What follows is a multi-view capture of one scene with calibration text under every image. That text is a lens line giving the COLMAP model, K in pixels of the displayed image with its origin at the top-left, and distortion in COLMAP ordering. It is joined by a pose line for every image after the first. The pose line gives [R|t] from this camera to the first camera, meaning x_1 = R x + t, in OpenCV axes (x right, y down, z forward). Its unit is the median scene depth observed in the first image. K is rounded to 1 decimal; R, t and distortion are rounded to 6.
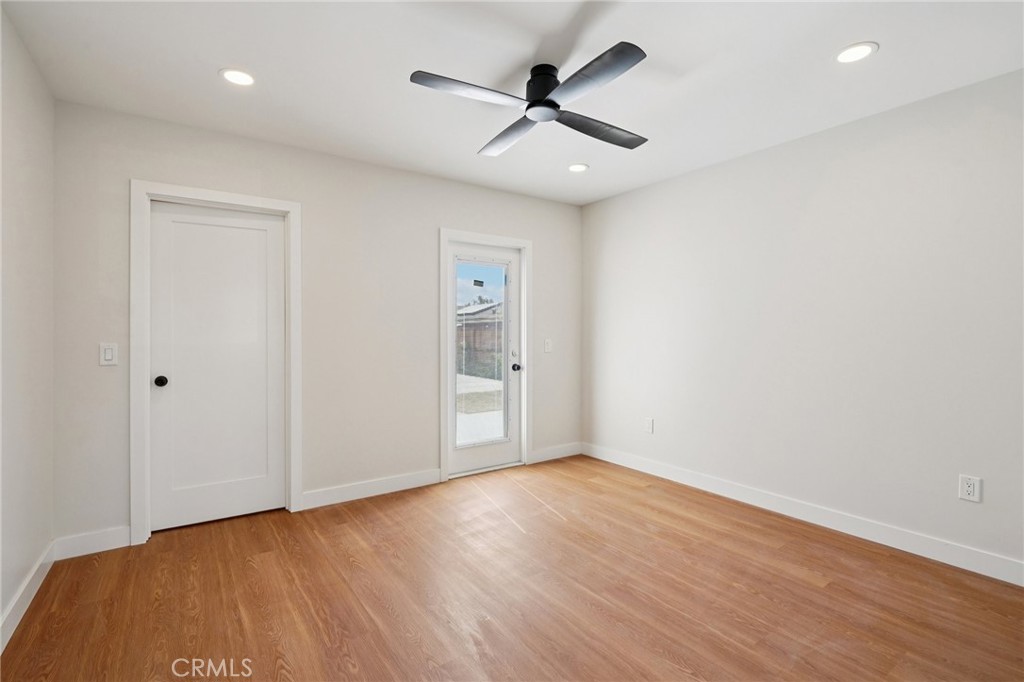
lens RADIAL K [[476.1, 0, 516.1], [0, 476.1, 333.4], [0, 0, 1]] dist [-0.003852, 0.000243]
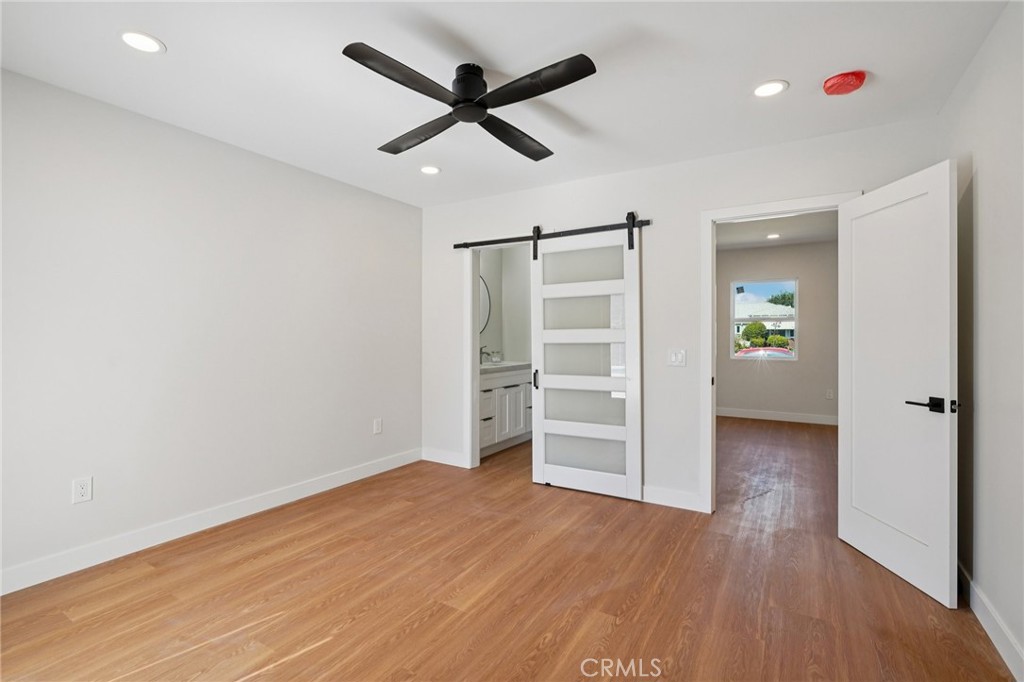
lens RADIAL K [[476.1, 0, 516.1], [0, 476.1, 333.4], [0, 0, 1]] dist [-0.003852, 0.000243]
pose [[-0.408677, 0.005909, 0.912660, -0.680108], [0.002123, 0.999982, -0.005523, 0.000237], [-0.912676, -0.000320, -0.408683, 1.019223]]
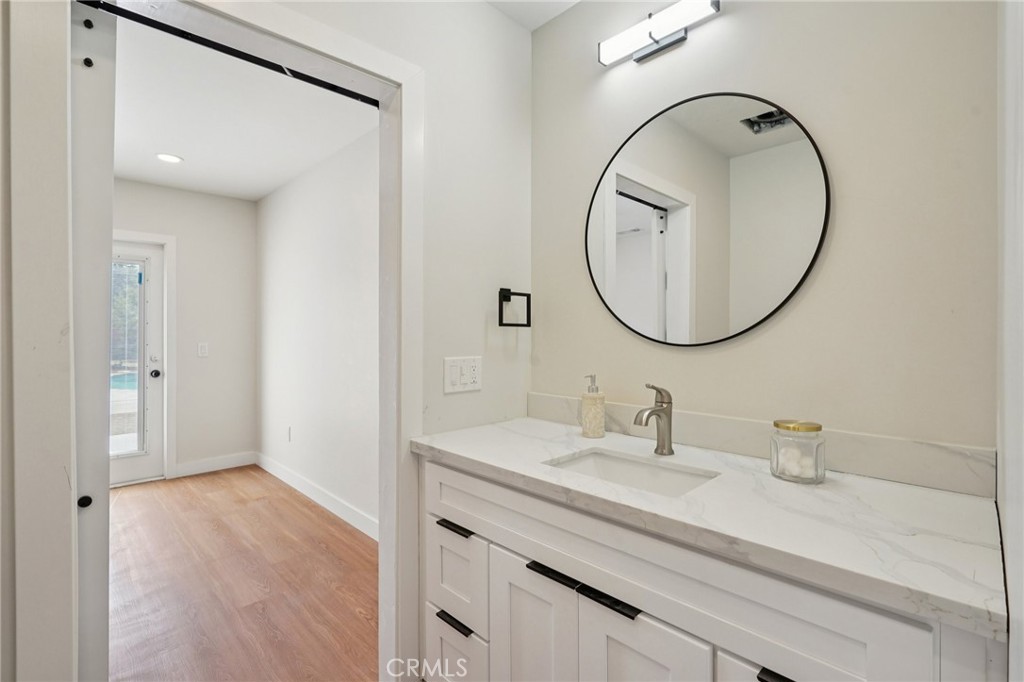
lens RADIAL K [[476.1, 0, 516.1], [0, 476.1, 333.4], [0, 0, 1]] dist [-0.003852, 0.000243]
pose [[0.988183, -0.000937, 0.153278, 0.802110], [0.000616, 0.999998, 0.002138, -0.011637], [-0.153280, -0.002019, 0.988181, -0.017646]]
